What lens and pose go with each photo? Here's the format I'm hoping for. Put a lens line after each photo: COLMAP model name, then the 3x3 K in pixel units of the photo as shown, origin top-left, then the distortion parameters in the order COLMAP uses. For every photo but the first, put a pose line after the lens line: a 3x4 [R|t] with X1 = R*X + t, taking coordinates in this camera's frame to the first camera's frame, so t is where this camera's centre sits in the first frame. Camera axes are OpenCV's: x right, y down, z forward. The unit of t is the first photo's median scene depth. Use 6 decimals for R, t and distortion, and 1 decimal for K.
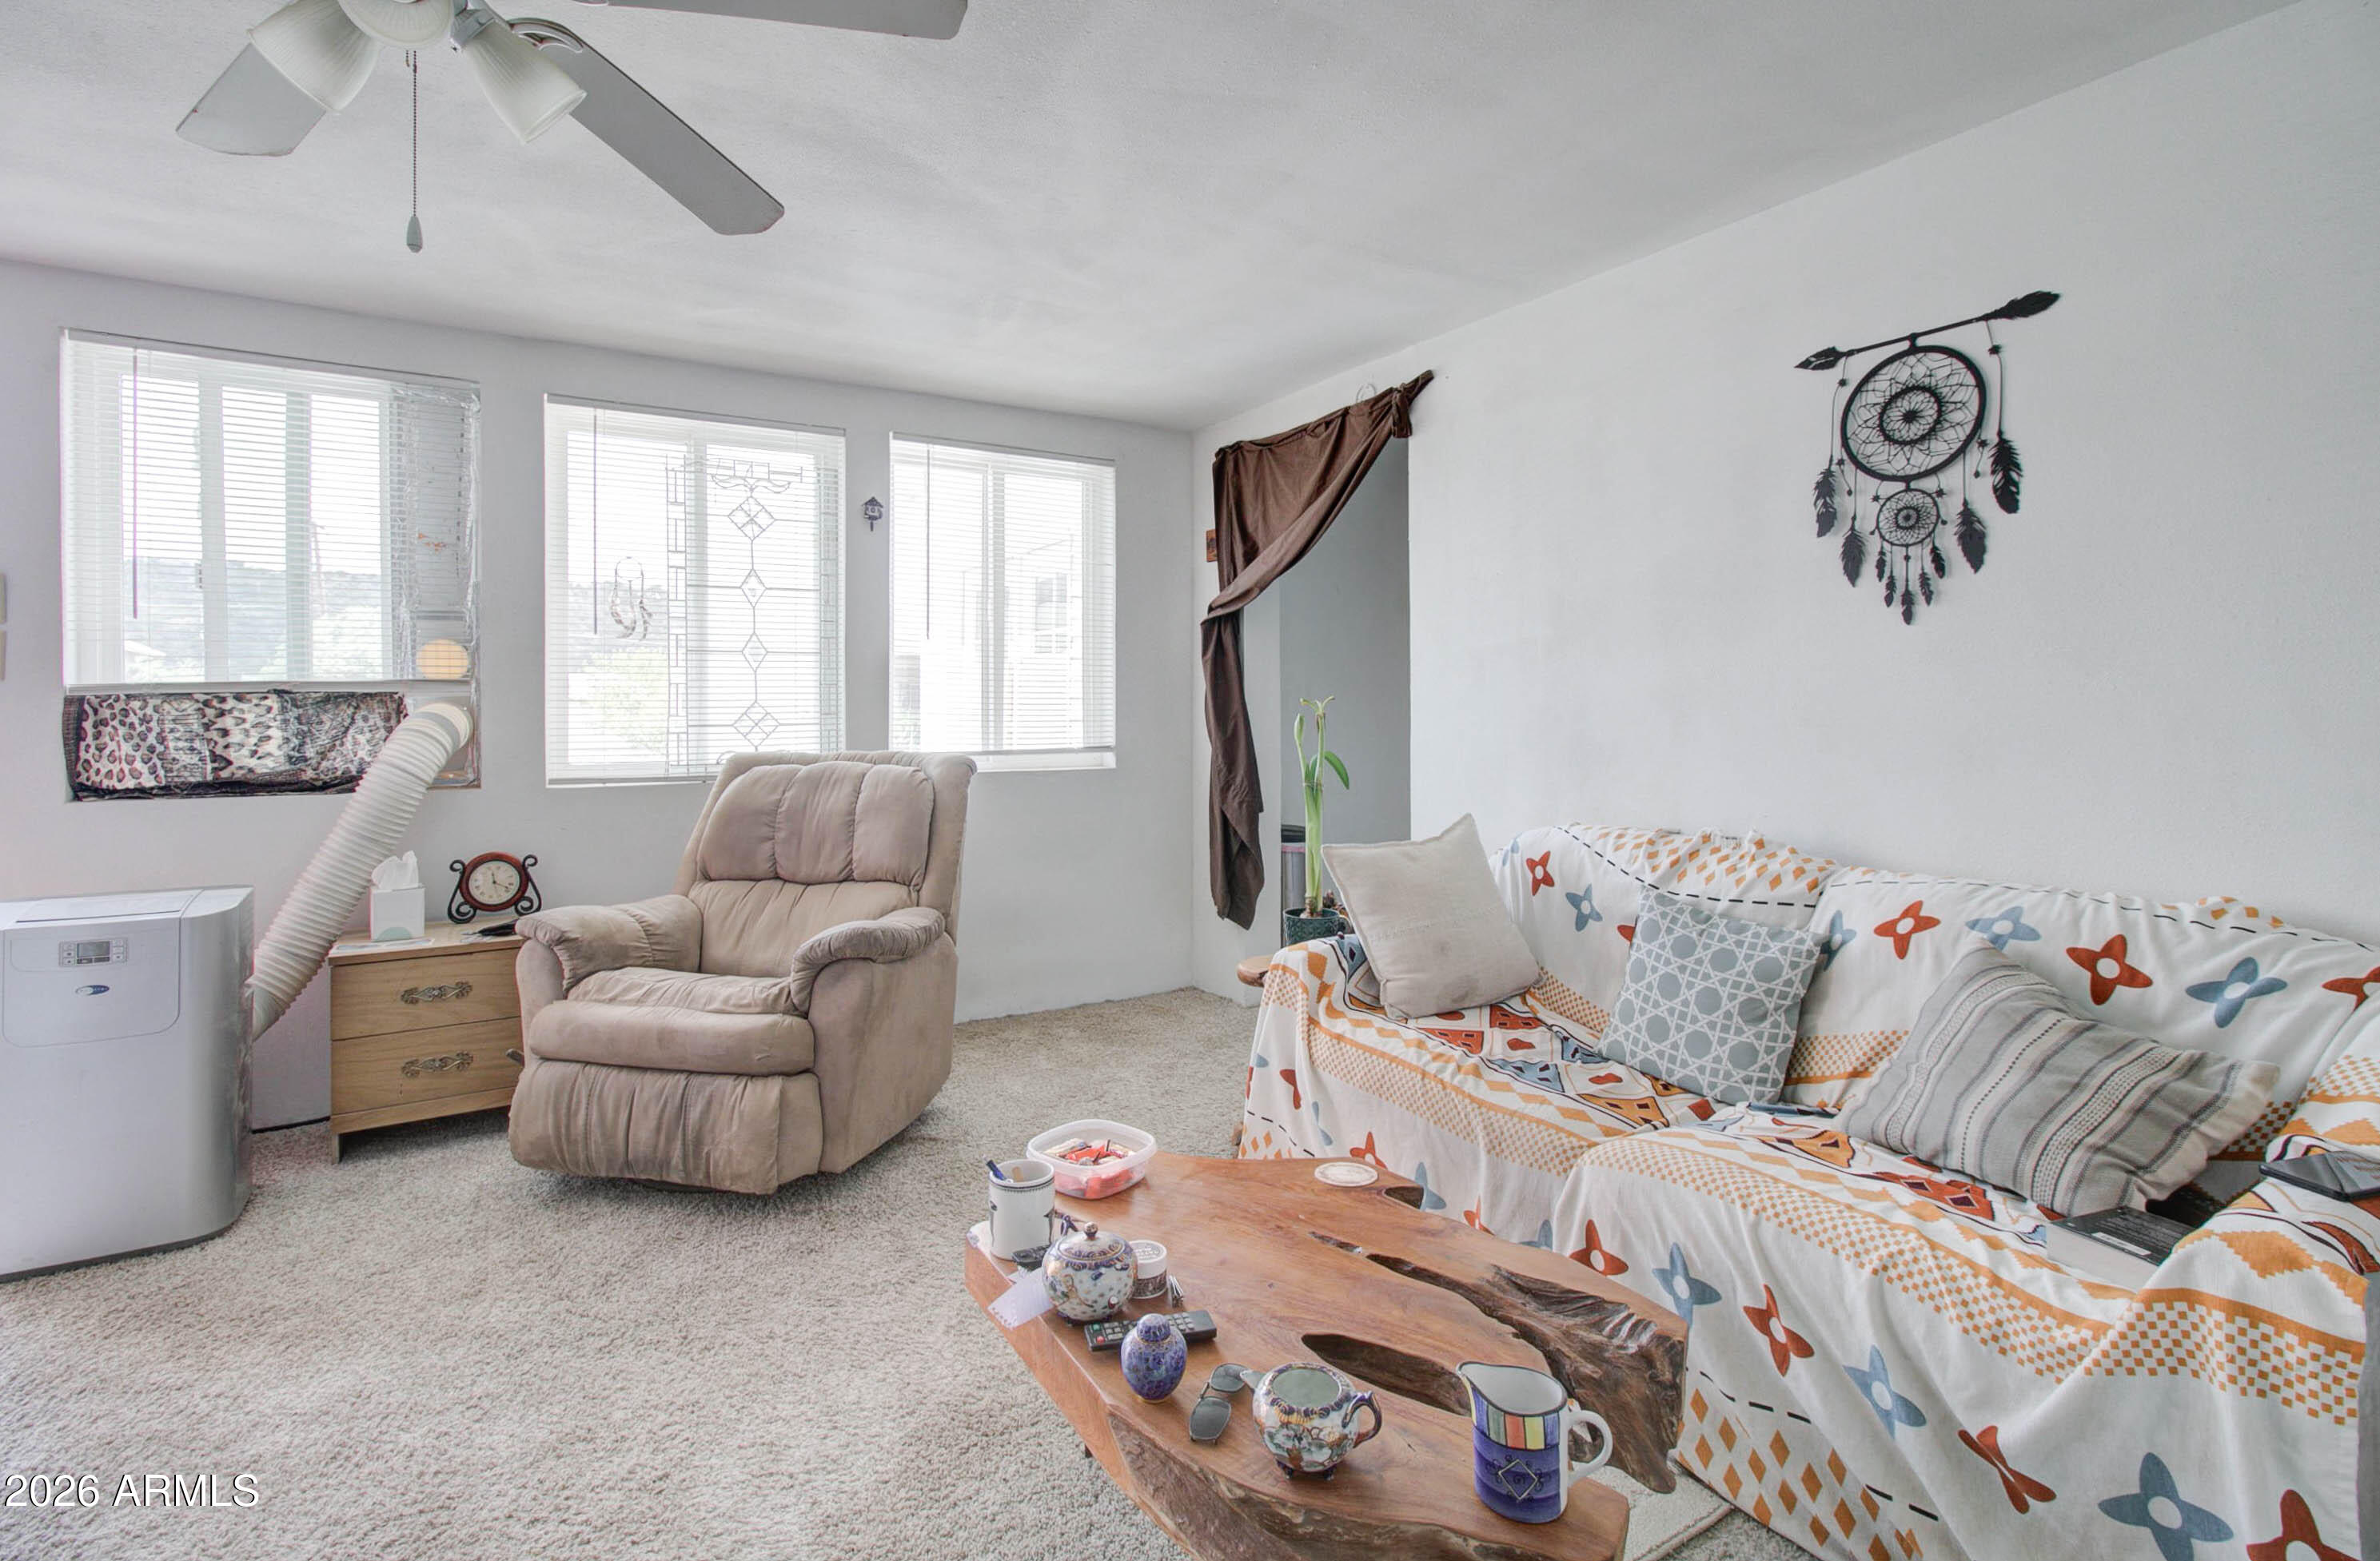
lens RADIAL K [[1137.5, 0, 1187.8], [0, 1137.5, 705.7], [0, 0, 1]] dist [-0.000233, 0.000436]
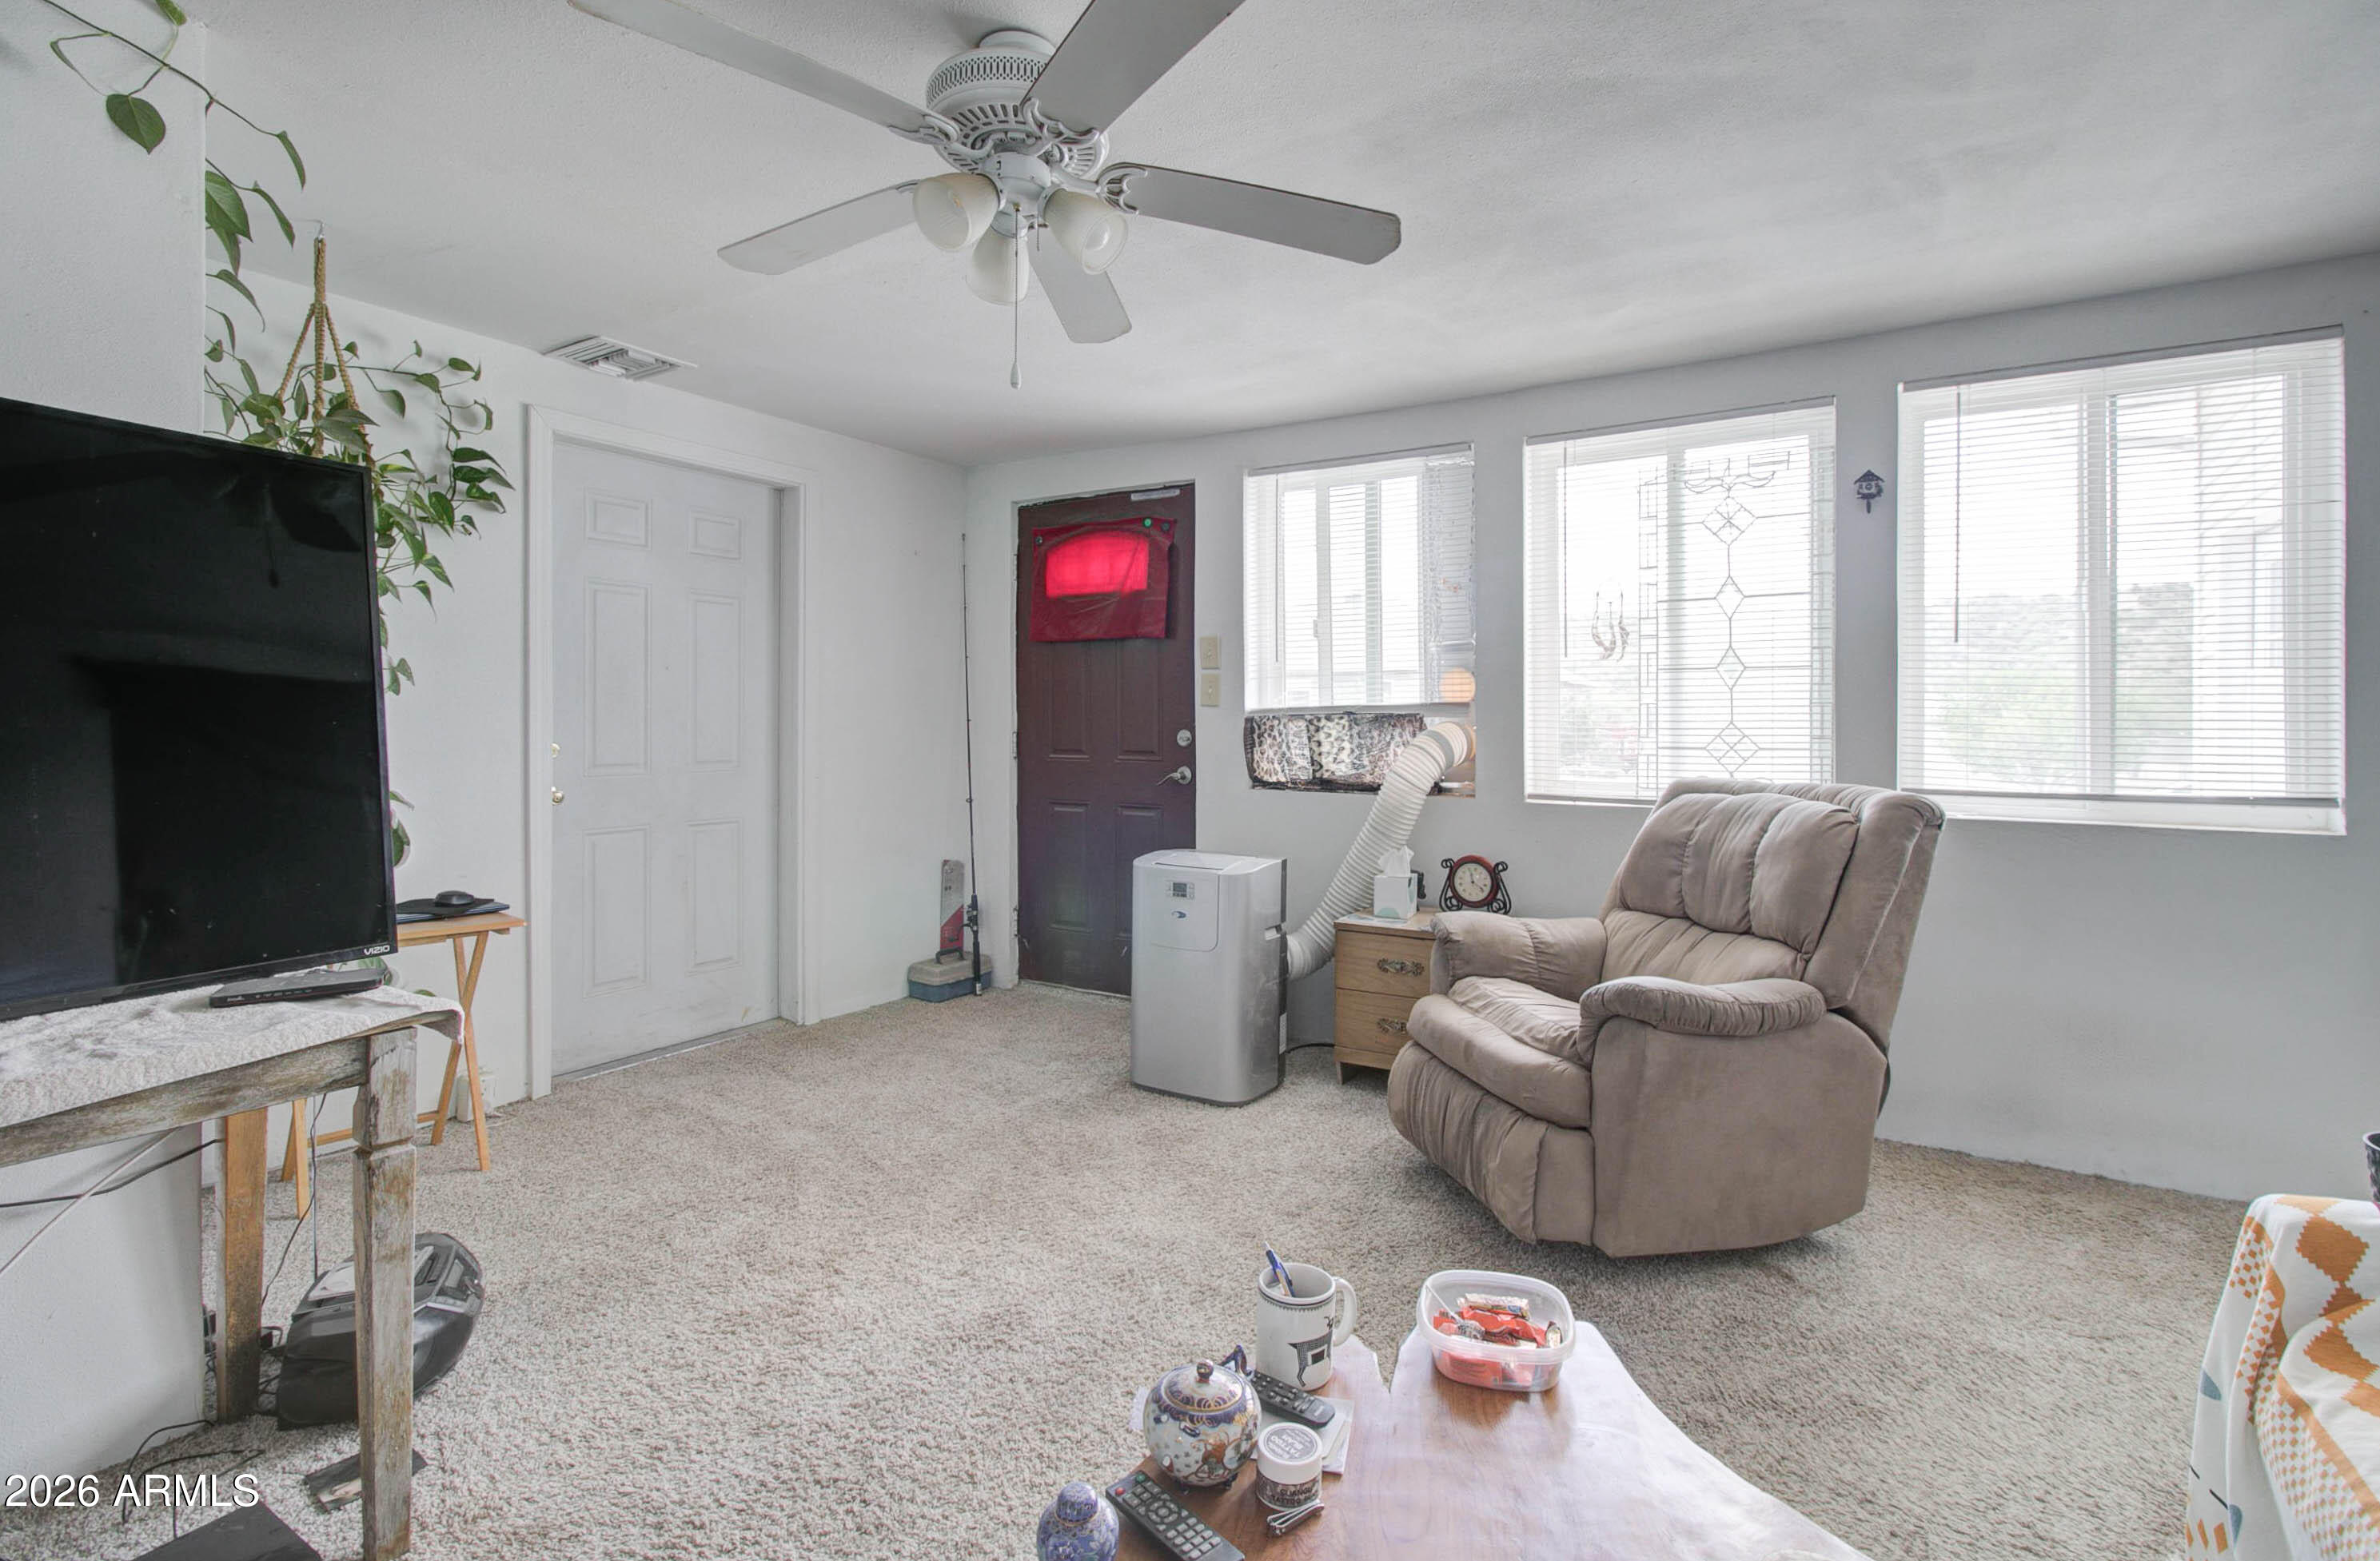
lens RADIAL K [[1122.7, 0, 1193.0], [0, 1122.7, 719.8], [0, 0, 1]] dist [-0.004346, 0.000074]
pose [[0.446956, 0.001683, -0.894554, 0.269832], [-0.007260, 0.999972, -0.001746, -0.001552], [0.894527, 0.007275, 0.446956, 0.262696]]
